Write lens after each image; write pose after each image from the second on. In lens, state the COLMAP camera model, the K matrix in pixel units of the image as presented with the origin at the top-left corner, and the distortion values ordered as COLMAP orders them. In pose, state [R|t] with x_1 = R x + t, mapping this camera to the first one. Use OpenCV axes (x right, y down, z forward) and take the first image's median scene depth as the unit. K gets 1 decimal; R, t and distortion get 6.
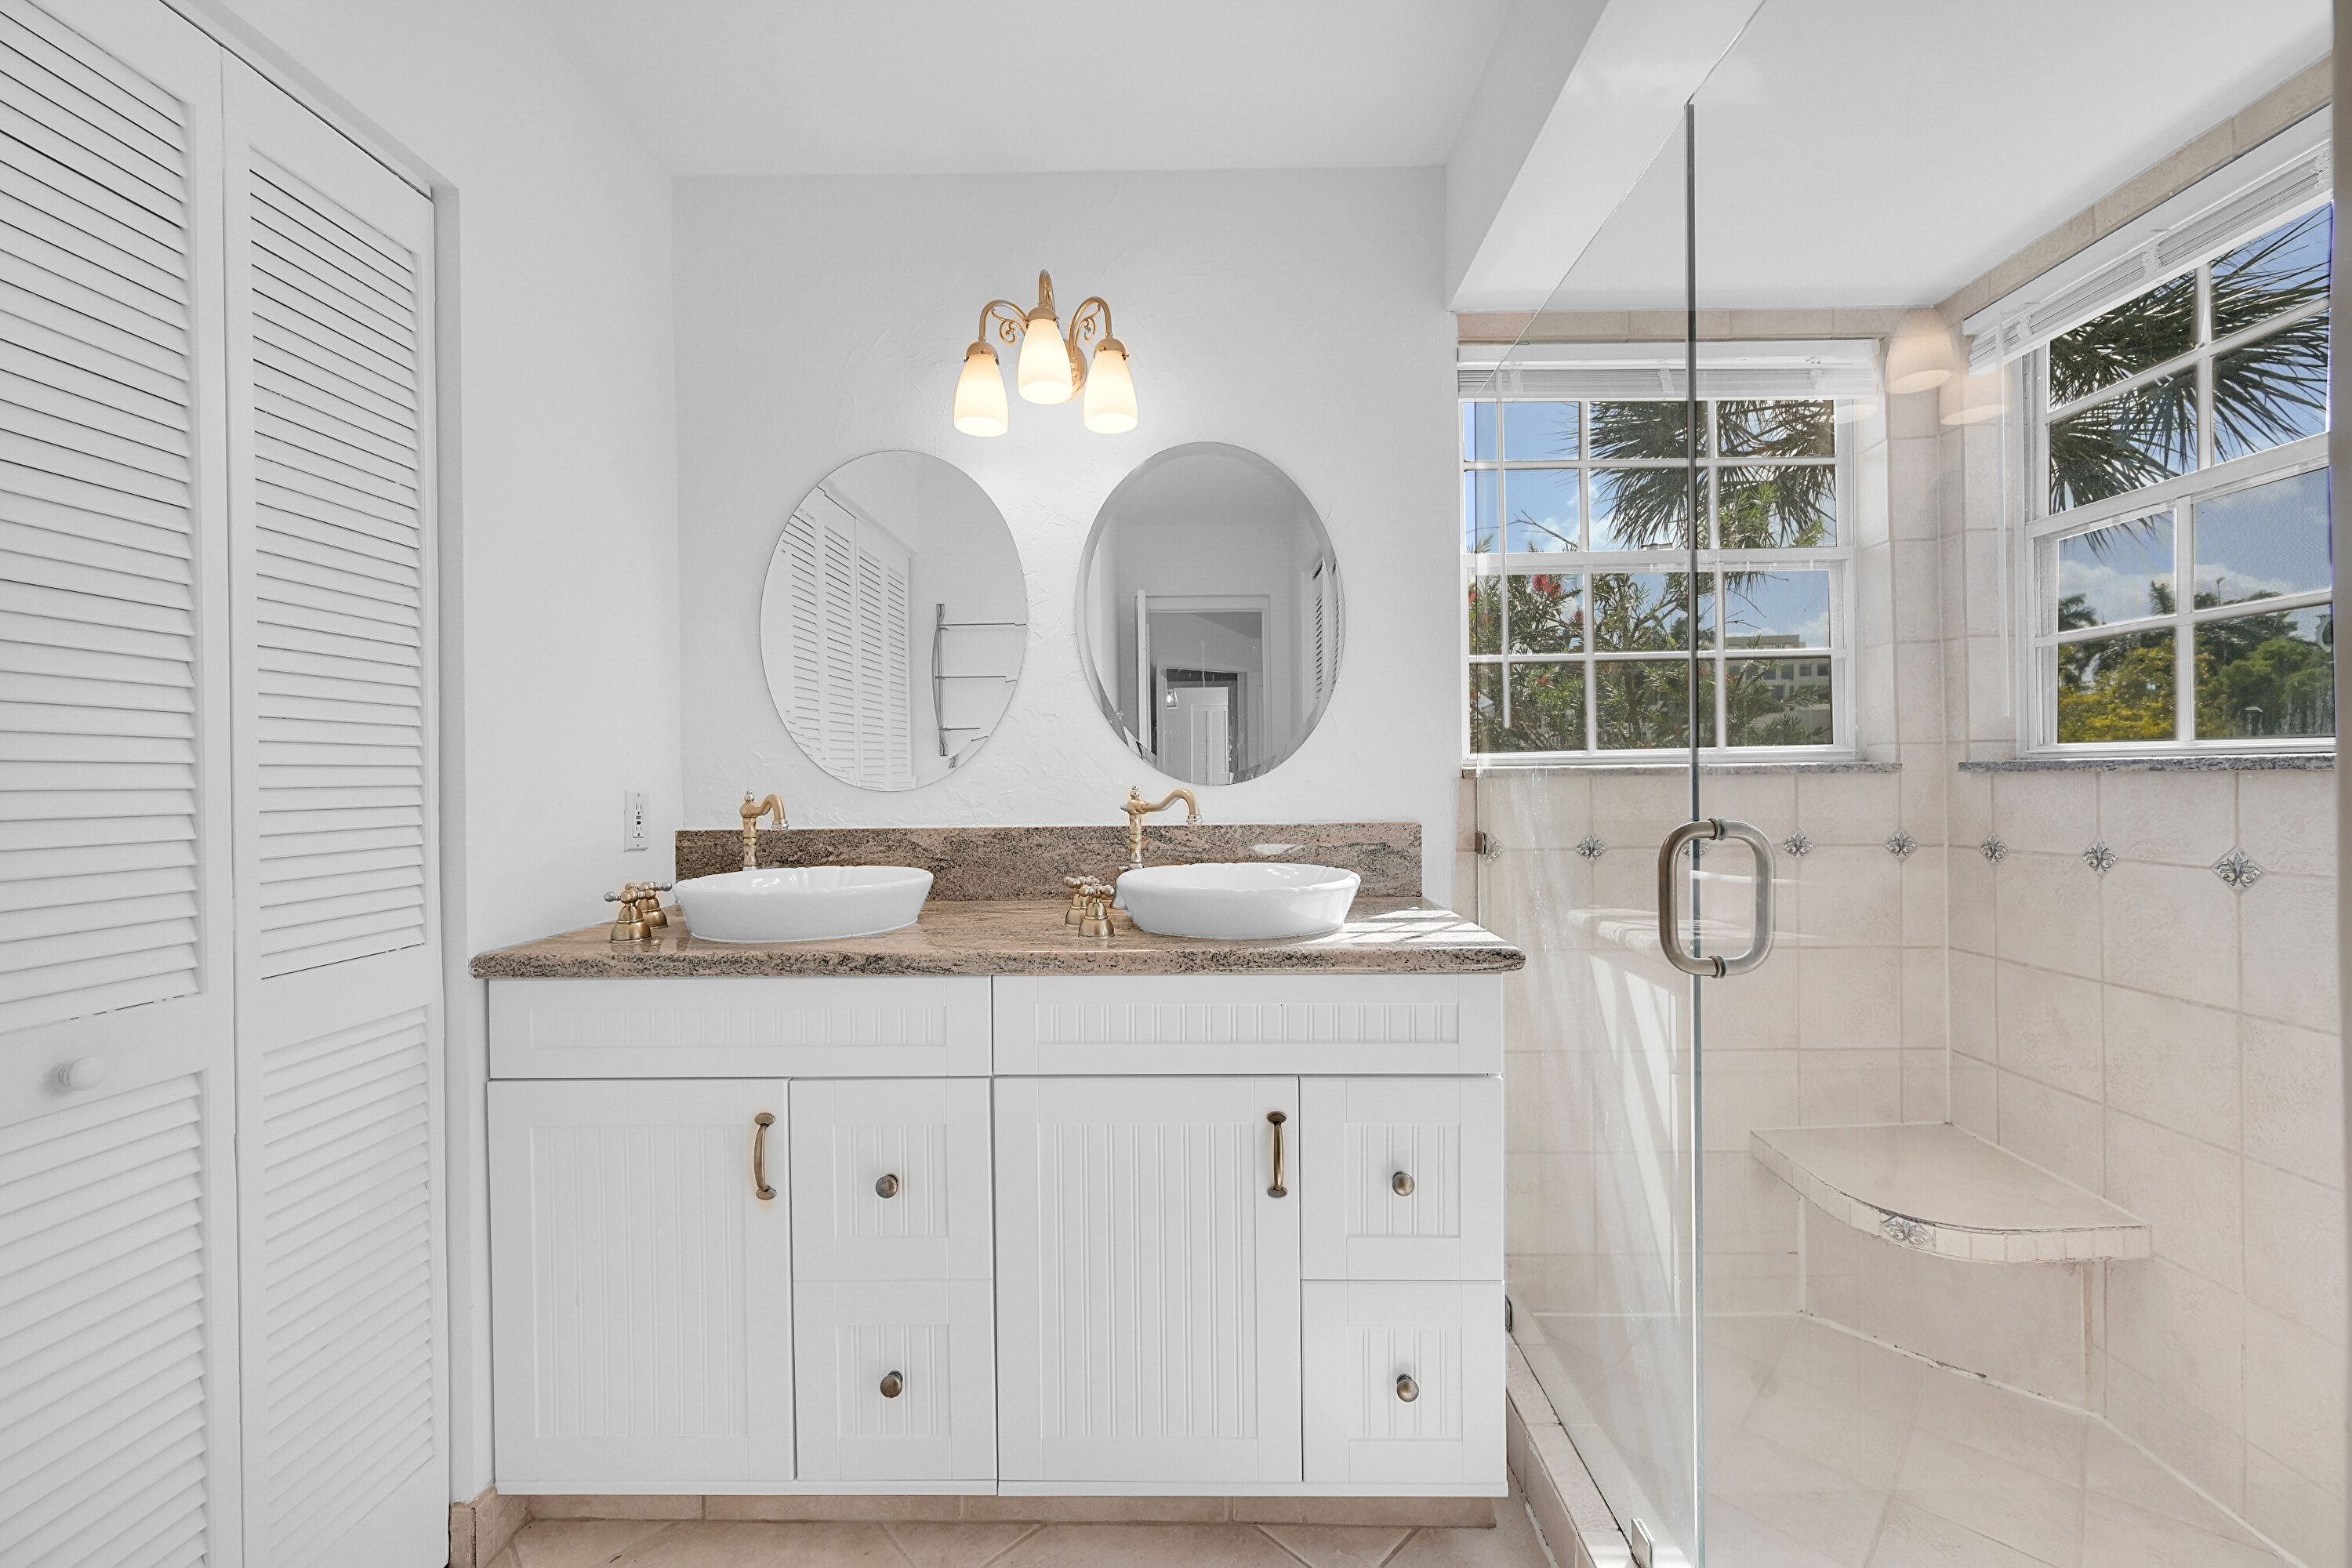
lens RADIAL K [[926.3, 0, 1172.5], [0, 926.3, 776.3], [0, 0, 1]] dist [-0.000714, 0.000132]
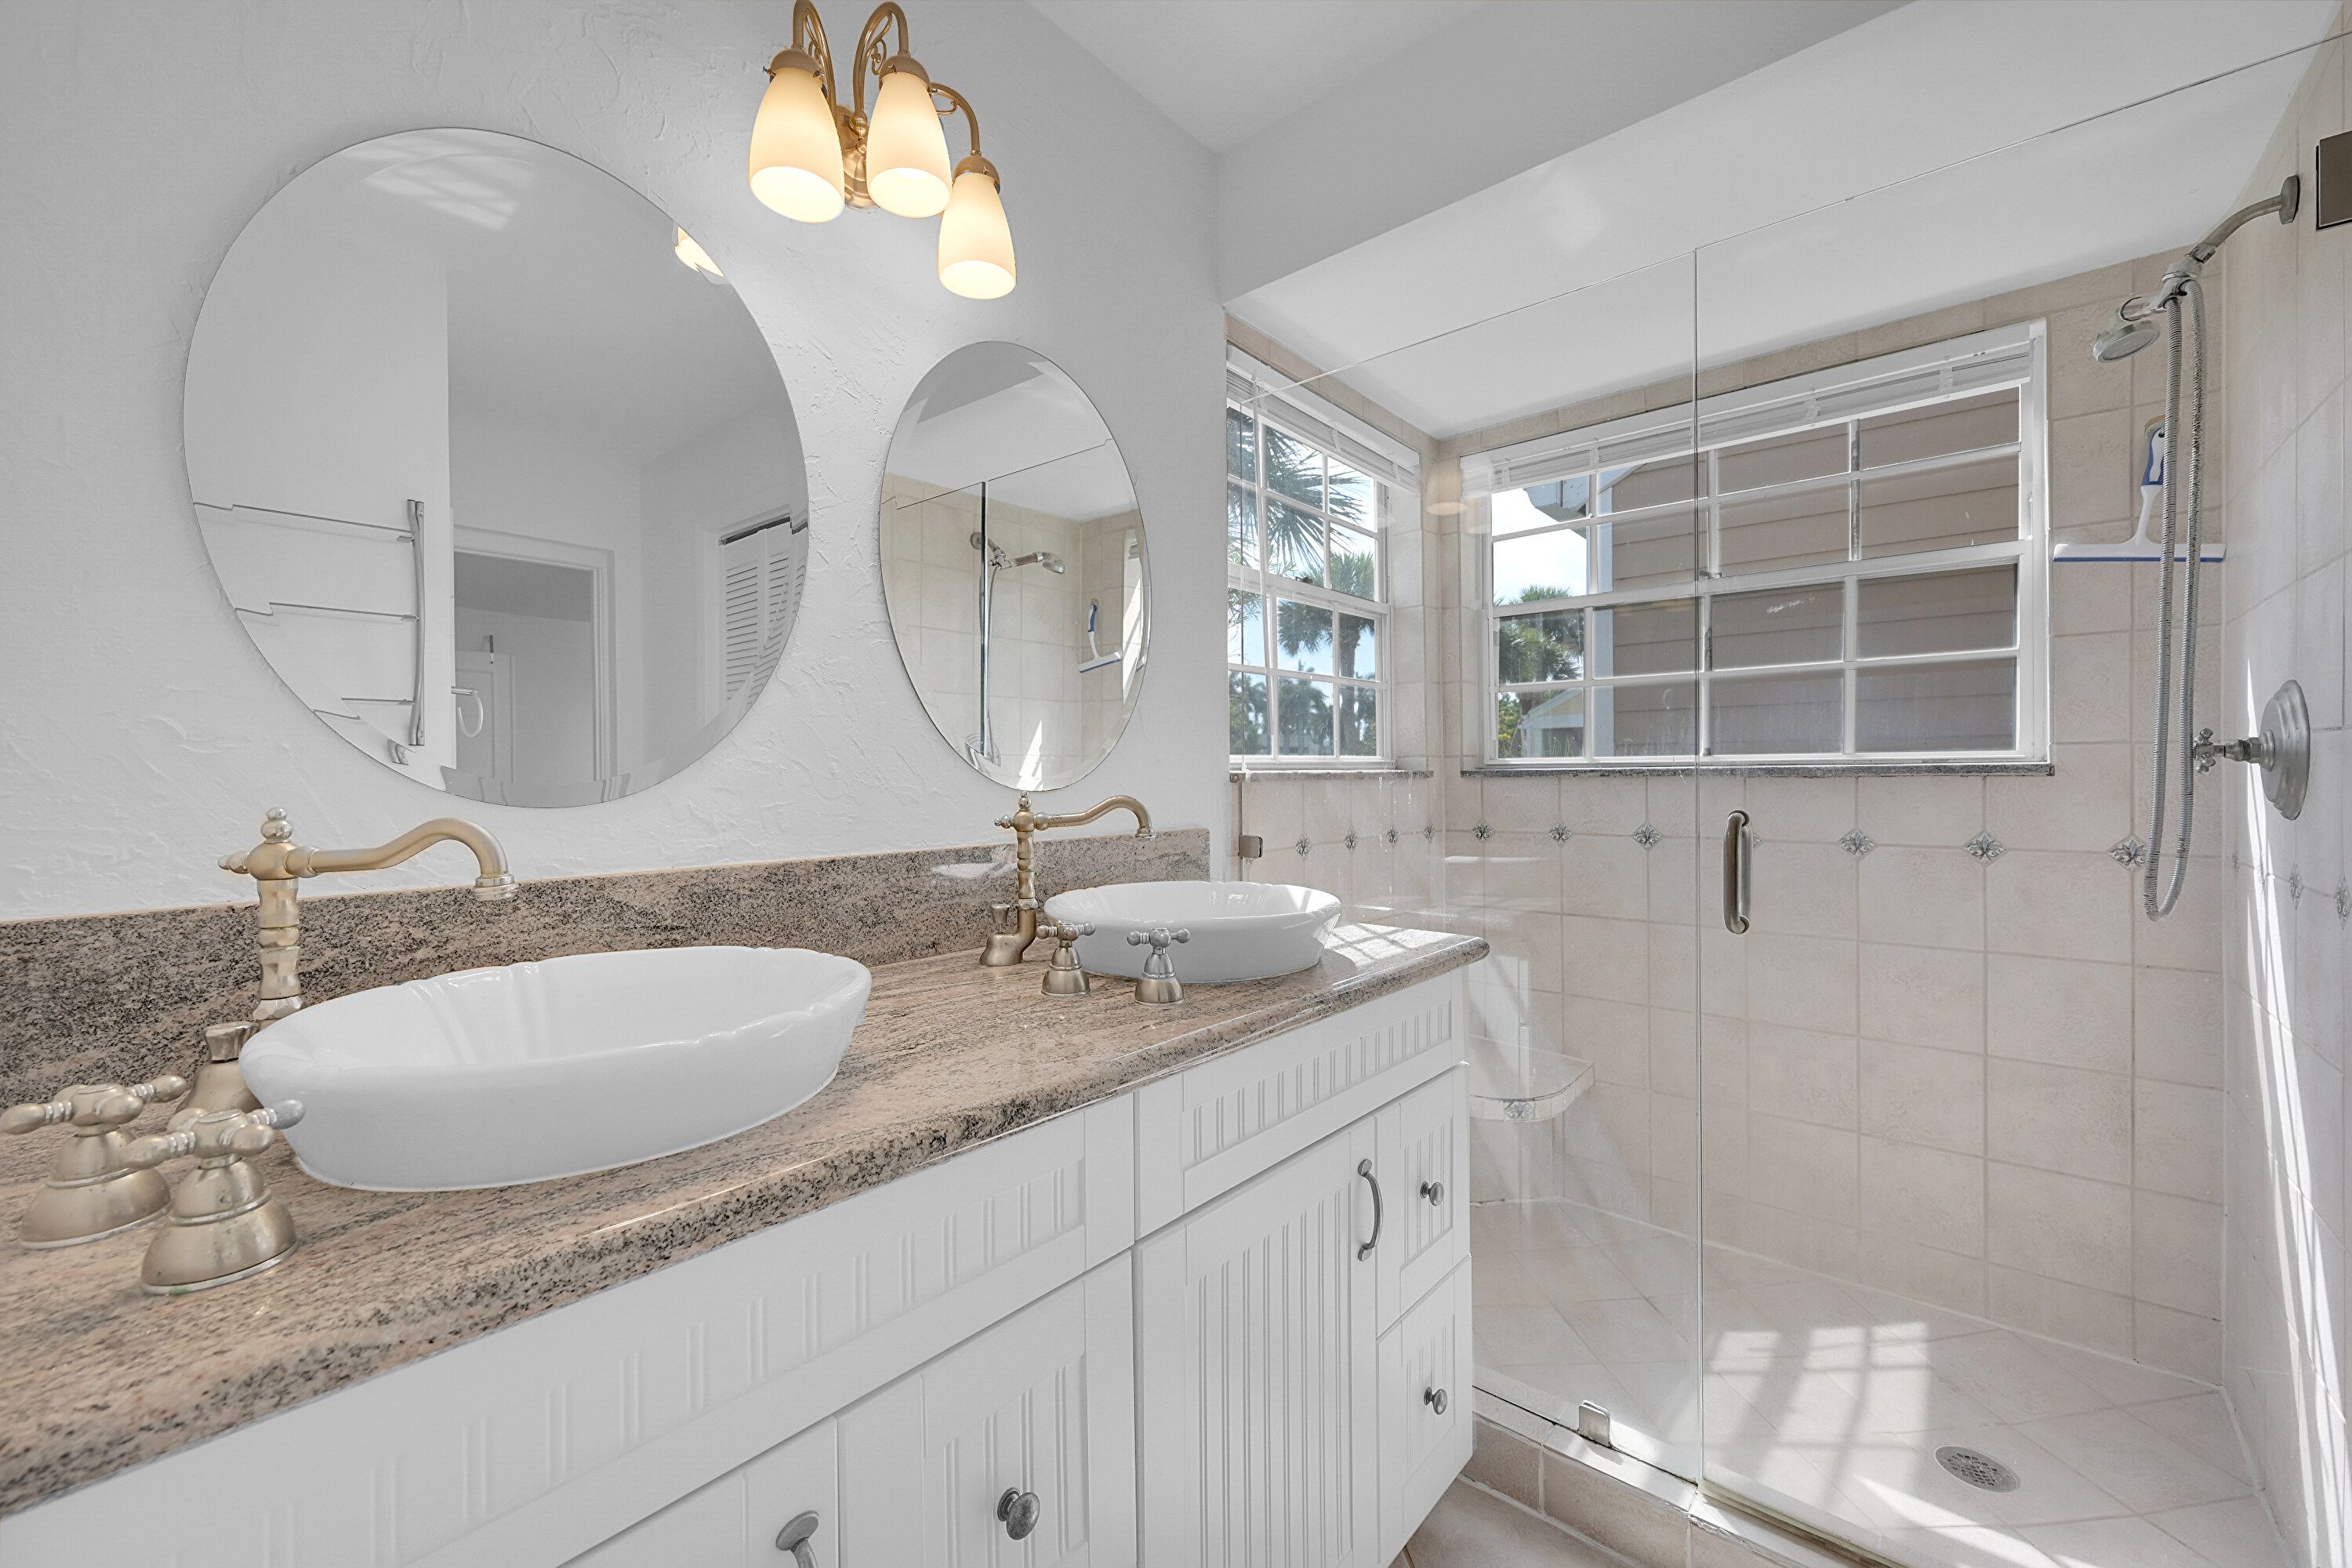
lens RADIAL K [[926.3, 0, 1169.9], [0, 926.3, 781.5], [0, 0, 1]] dist [-0.000714, 0.000132]
pose [[0.644168, 0.000969, 0.764883, -0.489461], [0.003939, 0.999982, -0.004584, 0.005507], [-0.764874, 0.005966, 0.644153, 0.415182]]
